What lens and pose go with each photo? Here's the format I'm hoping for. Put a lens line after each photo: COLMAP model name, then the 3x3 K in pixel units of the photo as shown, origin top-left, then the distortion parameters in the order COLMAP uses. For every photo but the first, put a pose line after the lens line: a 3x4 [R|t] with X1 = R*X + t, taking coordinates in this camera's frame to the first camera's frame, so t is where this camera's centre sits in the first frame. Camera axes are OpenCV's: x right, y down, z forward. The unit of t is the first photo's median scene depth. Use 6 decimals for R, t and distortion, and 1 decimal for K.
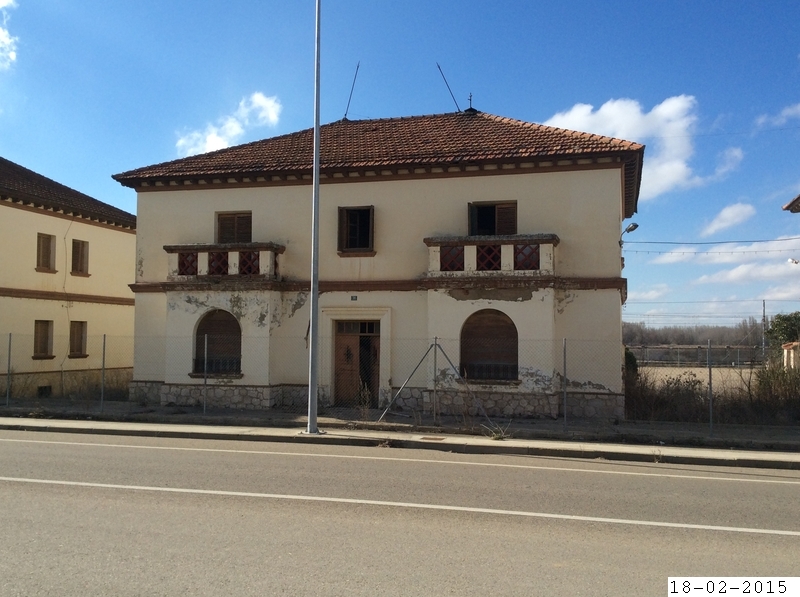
lens RADIAL K [[804.5, 0, 365.9], [0, 804.5, 298.5], [0, 0, 1]] dist [0.027877, -0.005847]
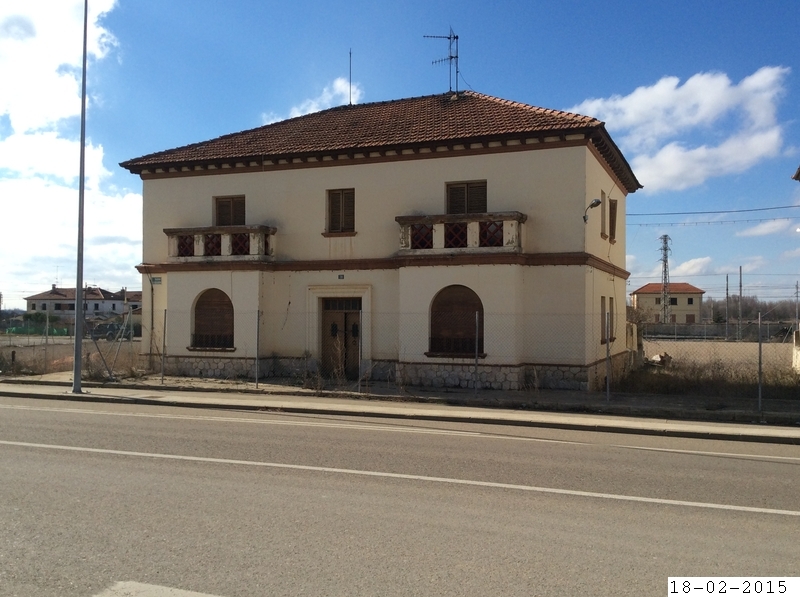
lens RADIAL K [[804.5, 0, 365.9], [0, 804.5, 298.5], [0, 0, 1]] dist [0.027877, -0.005847]
pose [[0.995388, -0.012008, -0.095181, 0.120047], [0.014775, 0.999487, 0.028412, -0.000554], [0.094791, -0.029687, 0.995054, -0.040777]]
